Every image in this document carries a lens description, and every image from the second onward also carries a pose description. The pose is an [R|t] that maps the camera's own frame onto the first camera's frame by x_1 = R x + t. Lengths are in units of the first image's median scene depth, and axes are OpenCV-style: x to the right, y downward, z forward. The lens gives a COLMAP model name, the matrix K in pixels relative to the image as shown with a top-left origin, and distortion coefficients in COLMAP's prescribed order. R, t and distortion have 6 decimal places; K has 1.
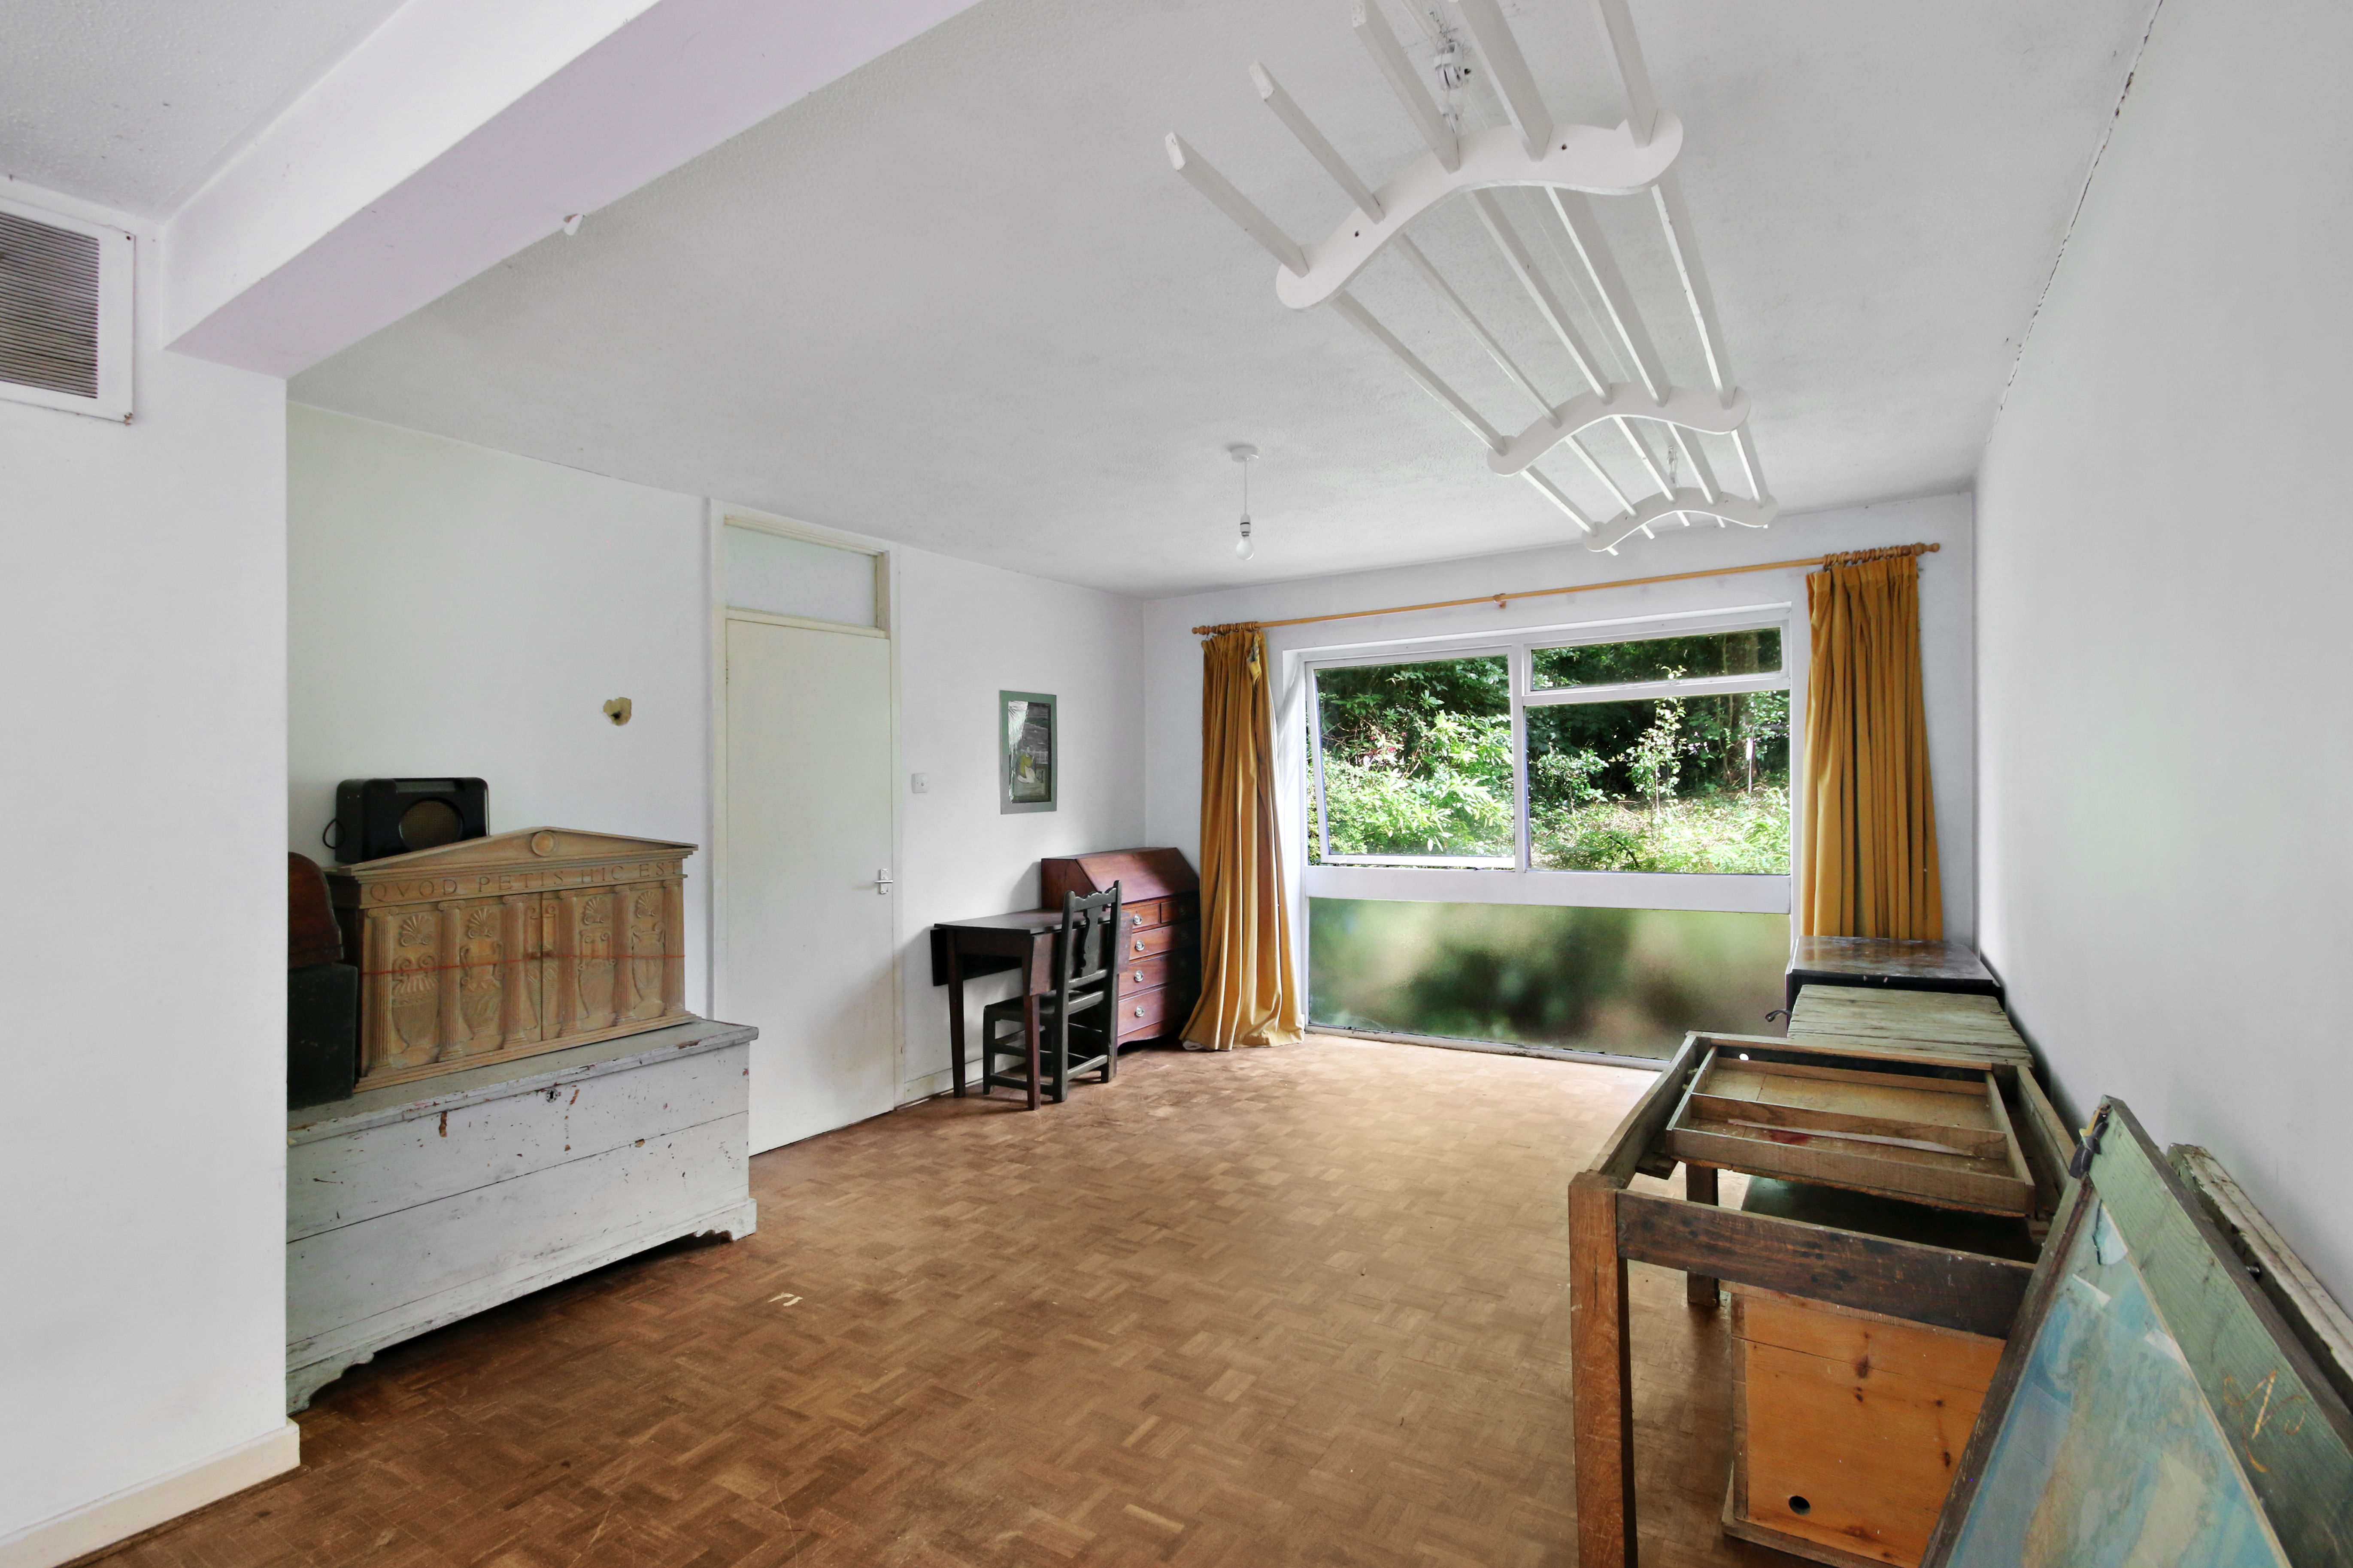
lens RADIAL K [[1106.1, 0, 1158.2], [0, 1106.1, 781.4], [0, 0, 1]] dist [-0.026373, -0.001492]
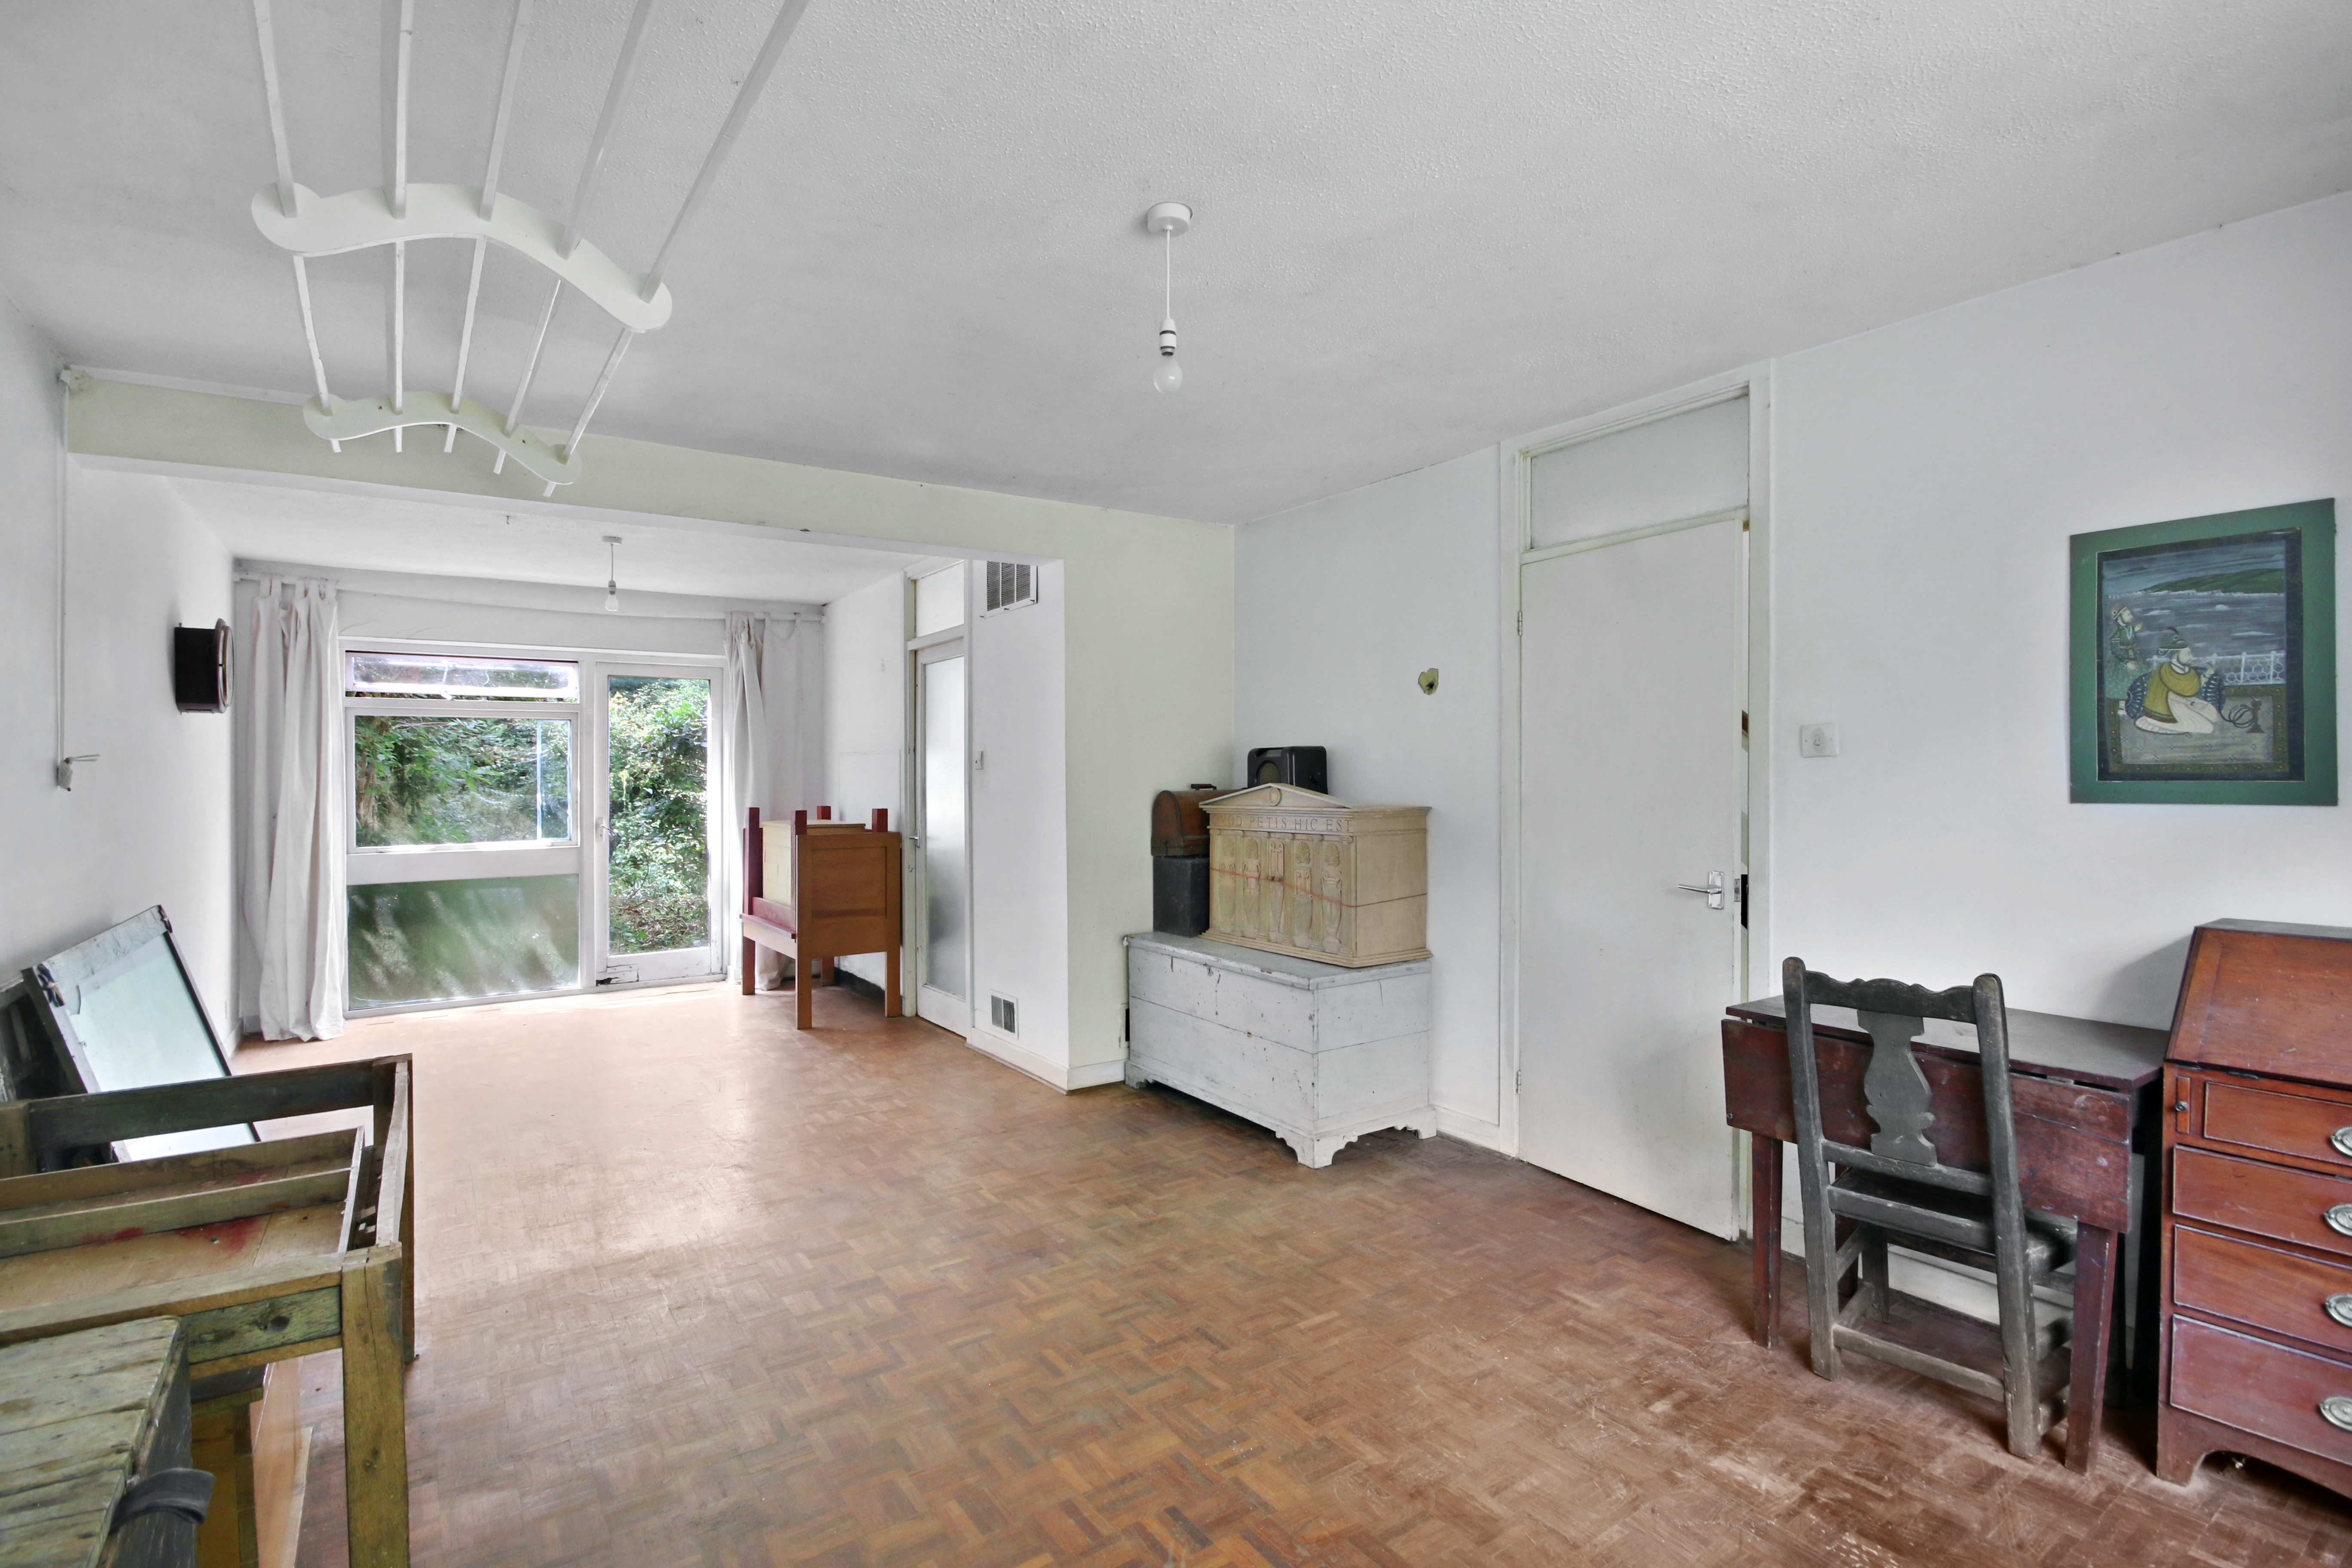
lens RADIAL K [[1105.6, 0, 1158.4], [0, 1105.6, 783.0], [0, 0, 1]] dist [-0.026373, -0.001492]
pose [[-0.395491, 0.025288, -0.918122, 0.637725], [0.013463, 0.999673, 0.021735, 0.008949], [0.918371, -0.003765, -0.395702, 1.228837]]
